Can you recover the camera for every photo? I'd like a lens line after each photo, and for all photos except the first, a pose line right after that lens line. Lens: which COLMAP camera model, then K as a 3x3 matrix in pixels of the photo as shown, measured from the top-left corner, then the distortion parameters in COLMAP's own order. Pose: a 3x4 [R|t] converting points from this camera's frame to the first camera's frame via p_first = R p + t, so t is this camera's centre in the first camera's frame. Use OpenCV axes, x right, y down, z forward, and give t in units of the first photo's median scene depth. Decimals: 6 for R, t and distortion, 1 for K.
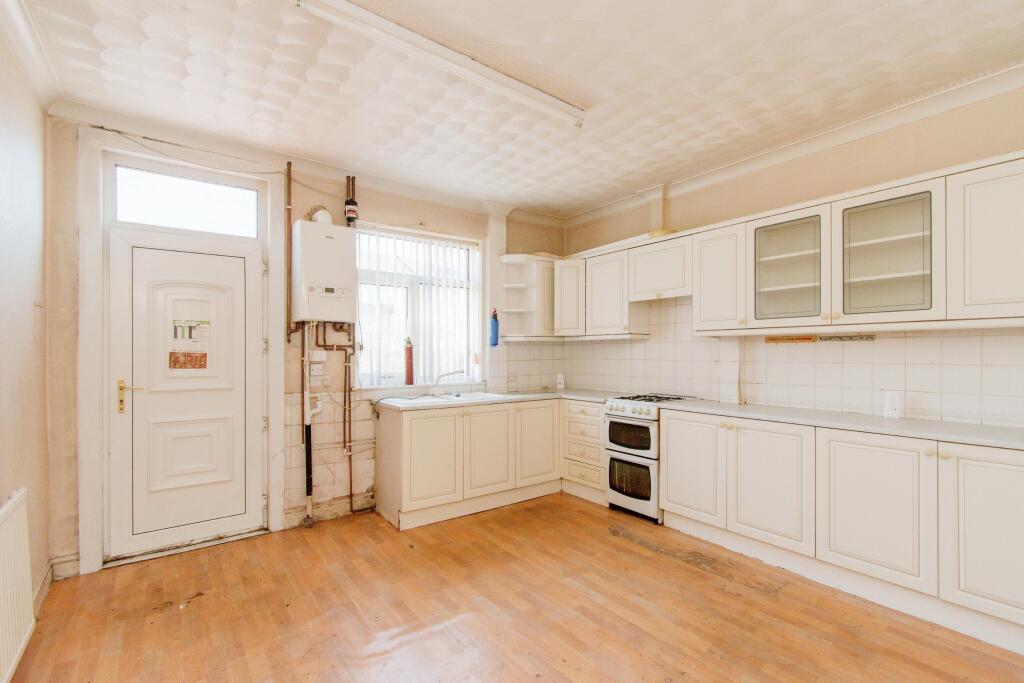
lens RADIAL K [[454.2, 0, 513.6], [0, 454.2, 346.6], [0, 0, 1]] dist [-0.000388, -0.000017]
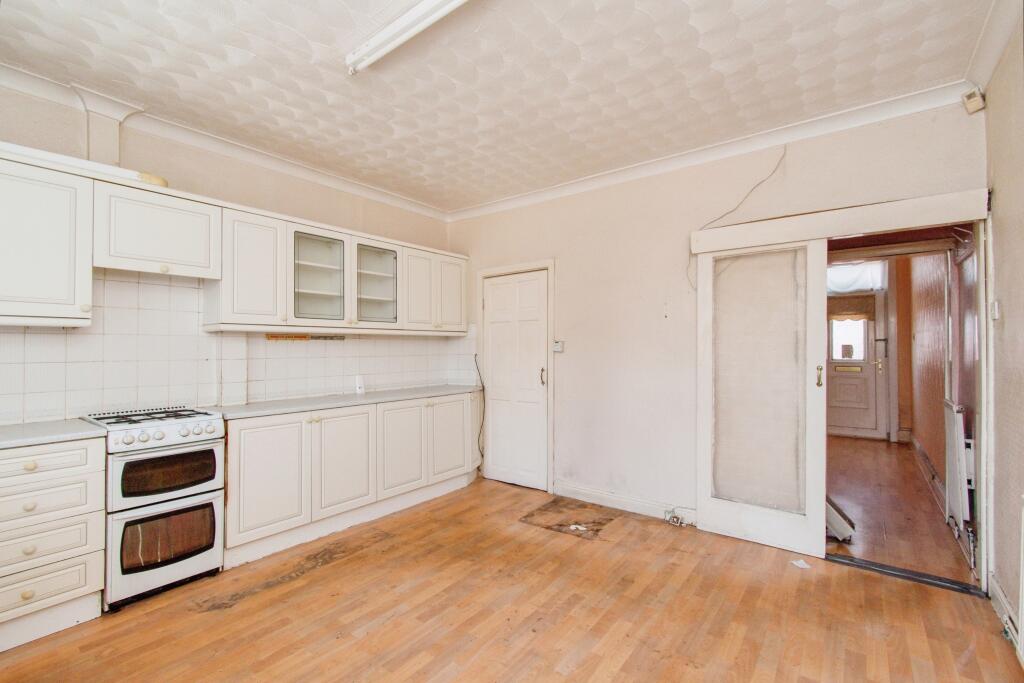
lens RADIAL K [[452.9, 0, 512.0], [0, 452.9, 341.5], [0, 0, 1]] dist [0.000480, 0.000061]
pose [[-0.268688, 0.016198, 0.963091, -0.630862], [-0.009067, 0.999772, -0.019345, 0.011917], [-0.963184, -0.013930, -0.268480, 0.829860]]
